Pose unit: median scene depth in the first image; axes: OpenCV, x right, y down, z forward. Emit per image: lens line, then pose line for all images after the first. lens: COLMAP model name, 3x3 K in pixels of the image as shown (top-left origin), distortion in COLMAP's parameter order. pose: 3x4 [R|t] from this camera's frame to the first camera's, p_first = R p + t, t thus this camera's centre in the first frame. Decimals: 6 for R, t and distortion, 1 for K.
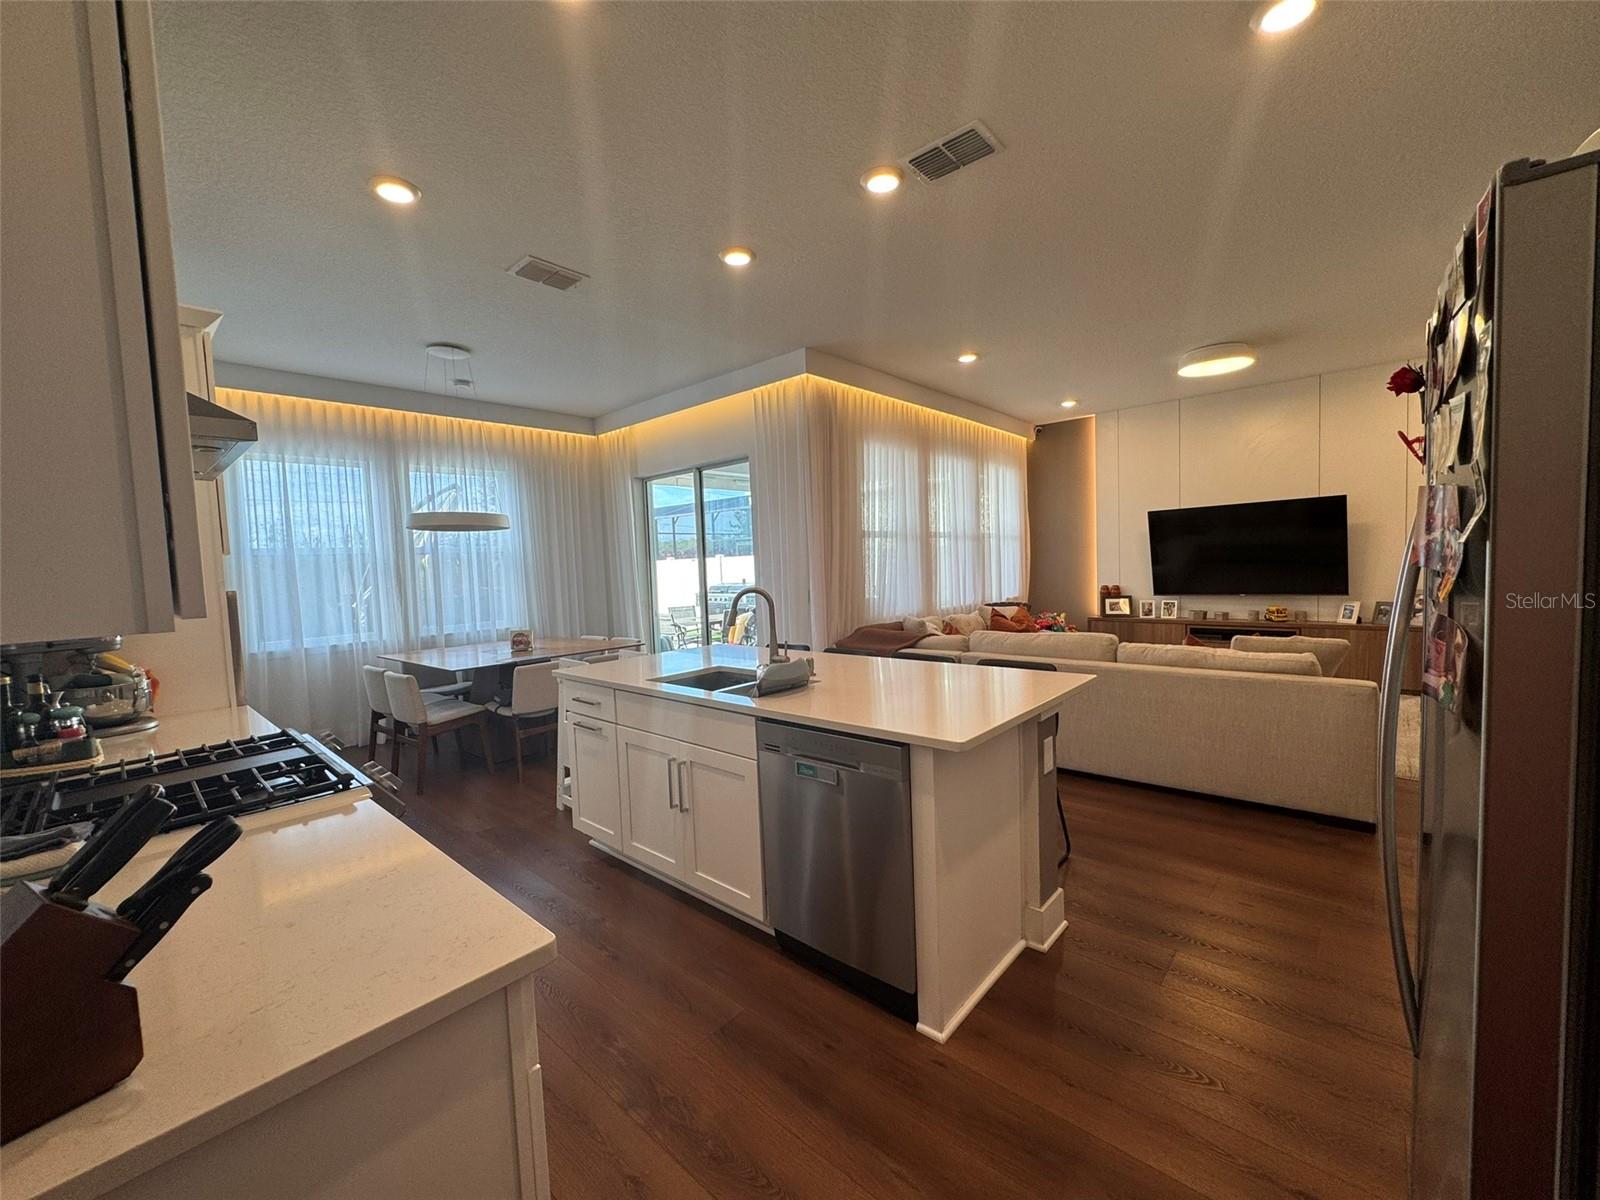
lens RADIAL K [[639.3, 0, 799.9], [0, 639.3, 598.7], [0, 0, 1]] dist [-0.004271, 0.000165]
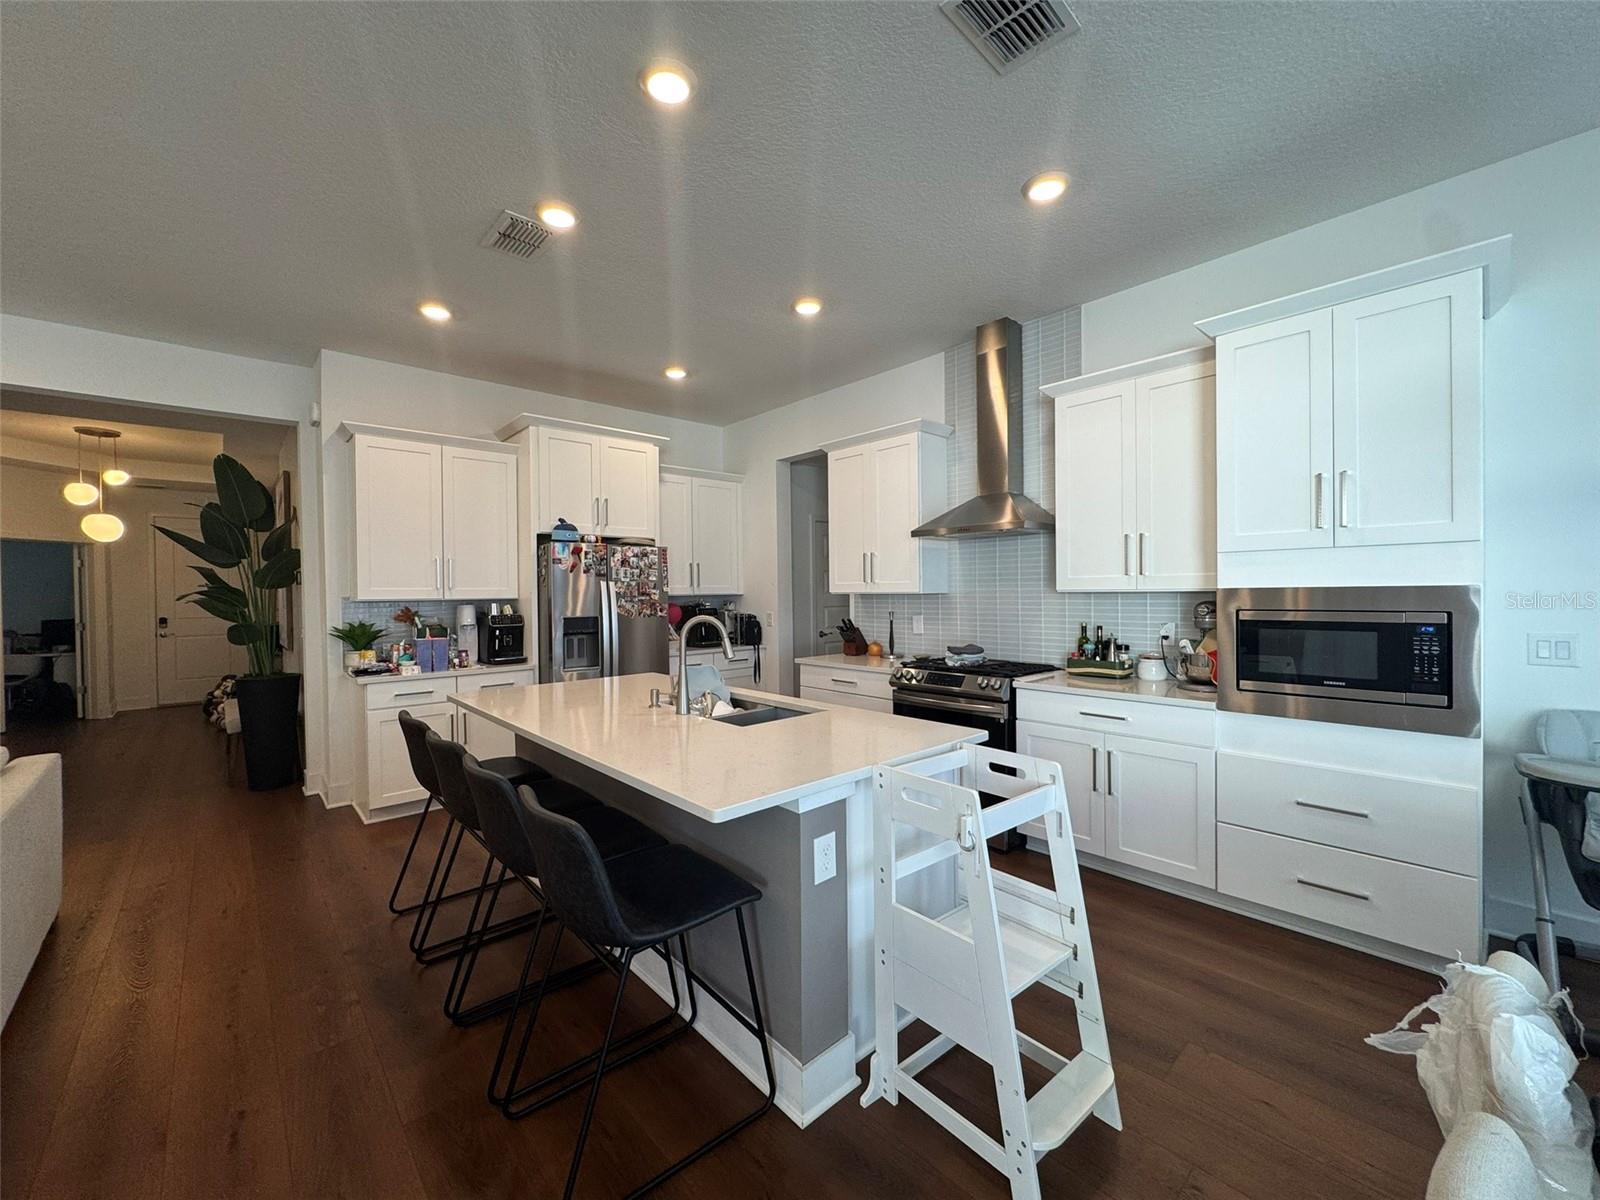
lens RADIAL K [[639.3, 0, 799.9], [0, 639.3, 598.7], [0, 0, 1]] dist [-0.004271, 0.000165]
pose [[-0.993597, 0.051410, 0.100610, -0.128252], [0.058275, 0.996081, 0.066526, -0.039249], [-0.096795, 0.071964, -0.992699, 0.804467]]
